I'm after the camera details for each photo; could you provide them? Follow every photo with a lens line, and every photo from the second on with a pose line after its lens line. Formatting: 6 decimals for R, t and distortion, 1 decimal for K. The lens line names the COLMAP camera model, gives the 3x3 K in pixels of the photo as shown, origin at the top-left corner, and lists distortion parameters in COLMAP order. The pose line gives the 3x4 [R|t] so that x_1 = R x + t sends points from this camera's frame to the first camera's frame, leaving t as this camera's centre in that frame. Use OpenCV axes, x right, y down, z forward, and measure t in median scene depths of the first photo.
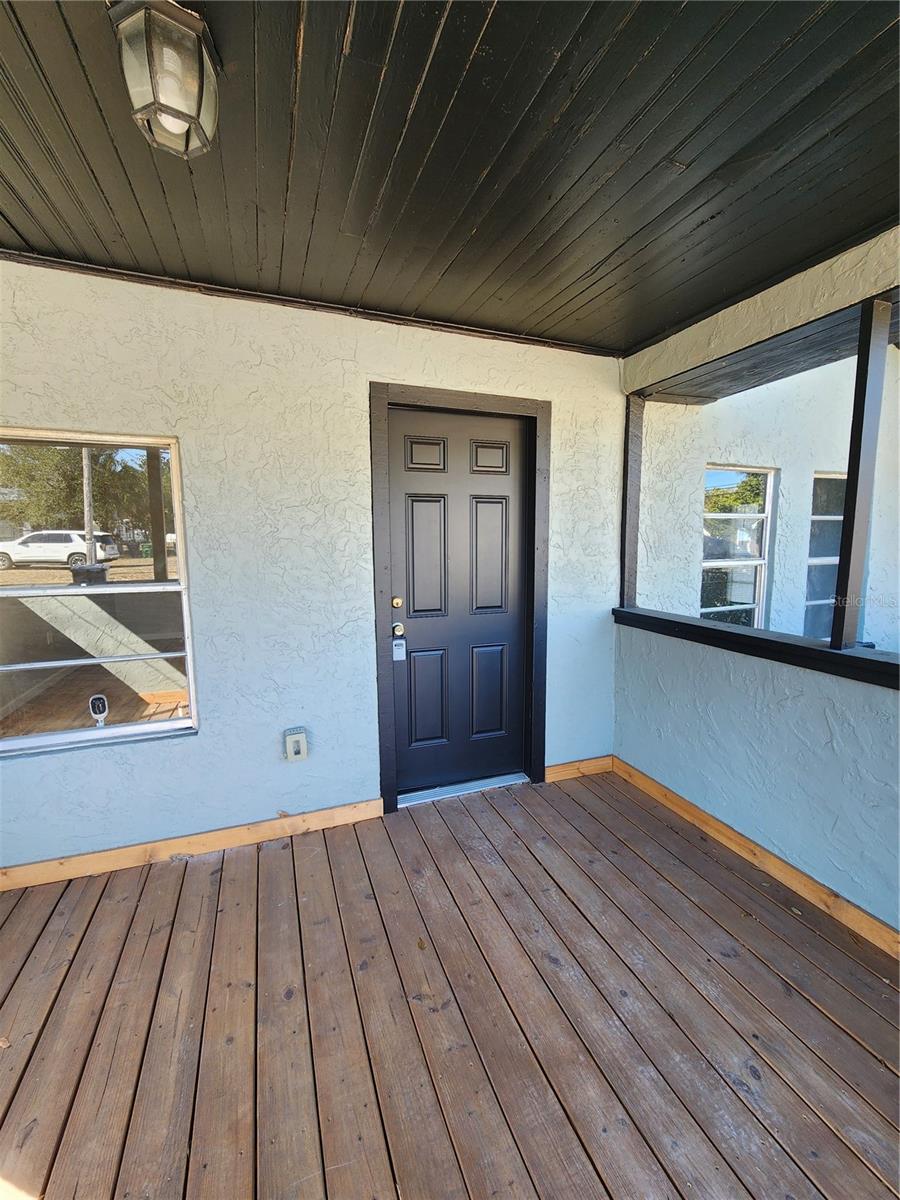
lens RADIAL K [[489.7, 0, 454.0], [0, 489.7, 598.0], [0, 0, 1]] dist [-0.001436, -0.000273]
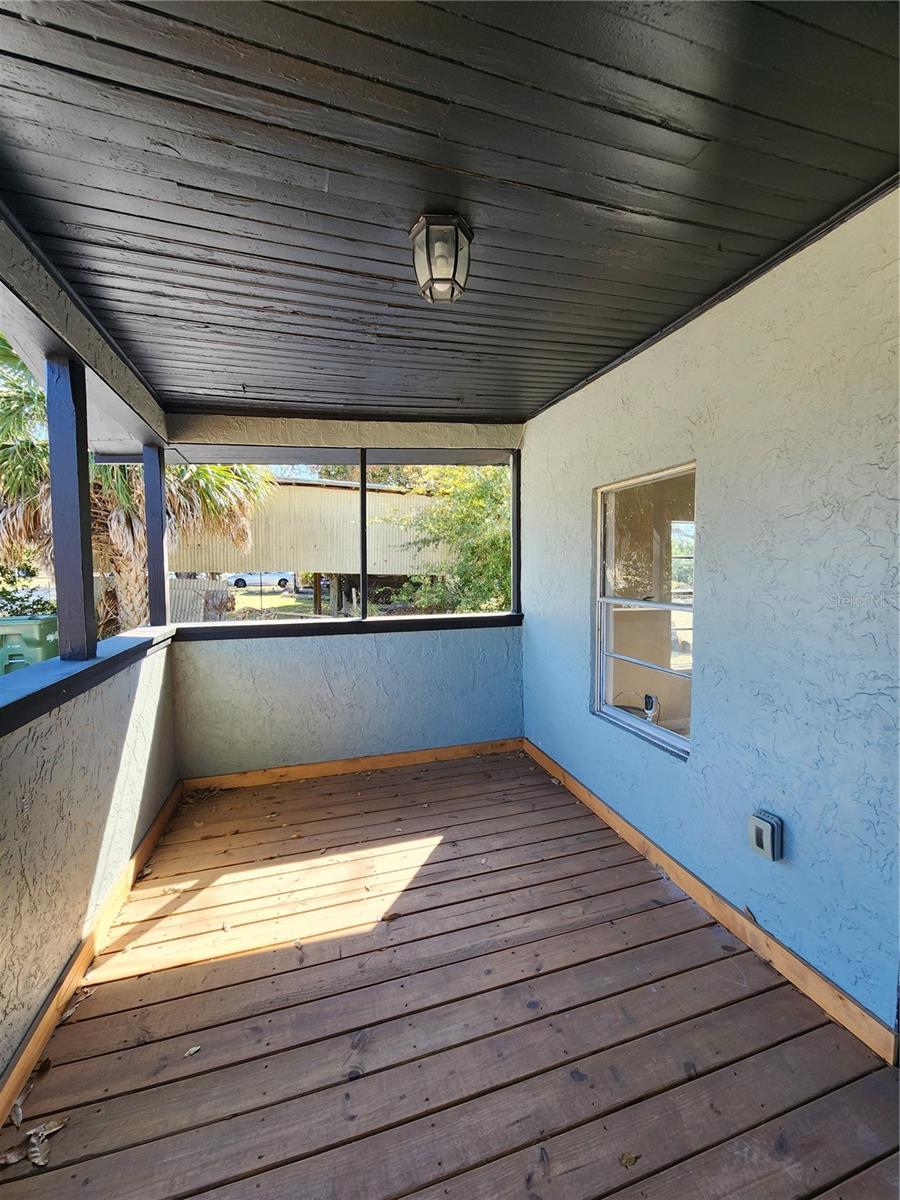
lens RADIAL K [[488.2, 0, 454.4], [0, 488.2, 595.9], [0, 0, 1]] dist [-0.001071, -0.000324]
pose [[-0.057720, 0.059038, -0.996586, 0.422313], [-0.116146, 0.991074, 0.065438, -0.053413], [0.991554, 0.119527, -0.050348, 0.526118]]
